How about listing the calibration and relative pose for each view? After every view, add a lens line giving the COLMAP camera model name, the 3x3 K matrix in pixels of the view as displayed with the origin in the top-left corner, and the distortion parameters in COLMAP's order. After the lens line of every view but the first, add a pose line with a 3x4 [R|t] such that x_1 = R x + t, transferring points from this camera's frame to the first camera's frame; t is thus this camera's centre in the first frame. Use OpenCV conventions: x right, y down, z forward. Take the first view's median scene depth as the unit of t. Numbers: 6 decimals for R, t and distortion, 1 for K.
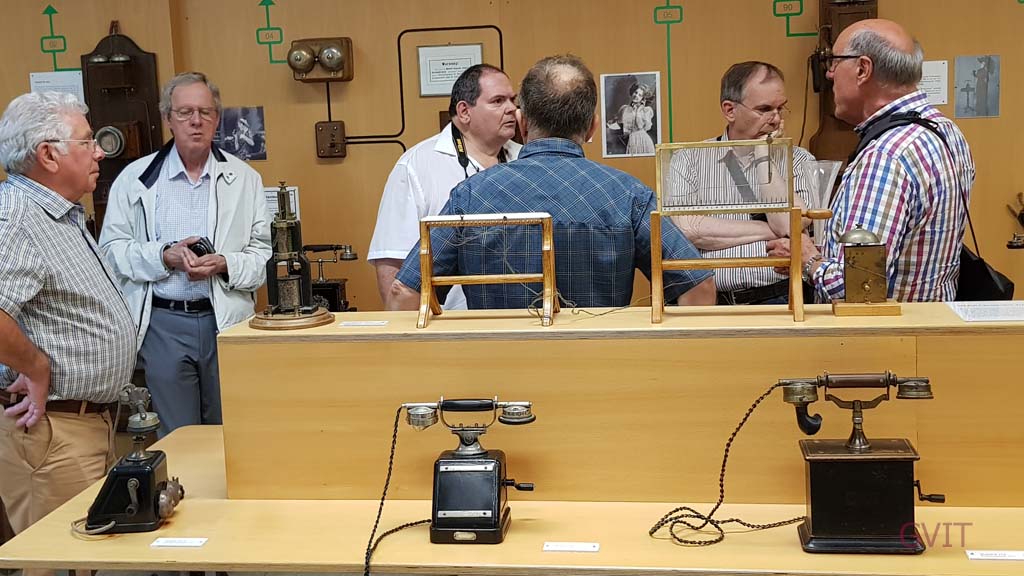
lens RADIAL K [[1278.3, 0, 510.8], [0, 1278.3, 287.3], [0, 0, 1]] dist [0.086694, 0.000000]
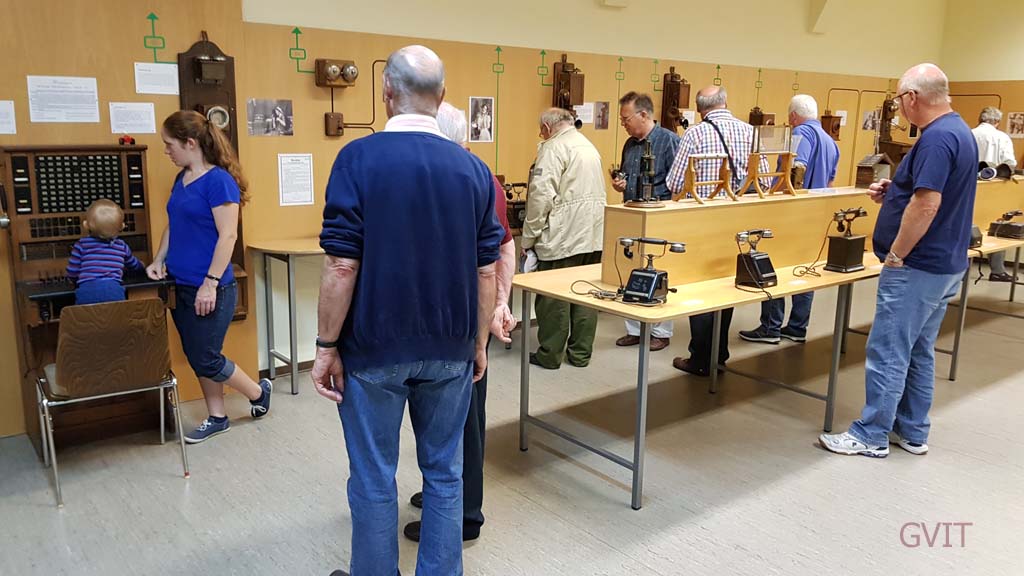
lens RADIAL K [[783.7, 0, 509.5], [0, 783.7, 290.1], [0, 0, 1]] dist [0.008320, -0.014110]
pose [[0.677856, -0.098627, 0.728549, -0.737104], [0.065740, 0.995123, 0.073549, 0.032975], [-0.732250, -0.001961, 0.681033, 0.180602]]
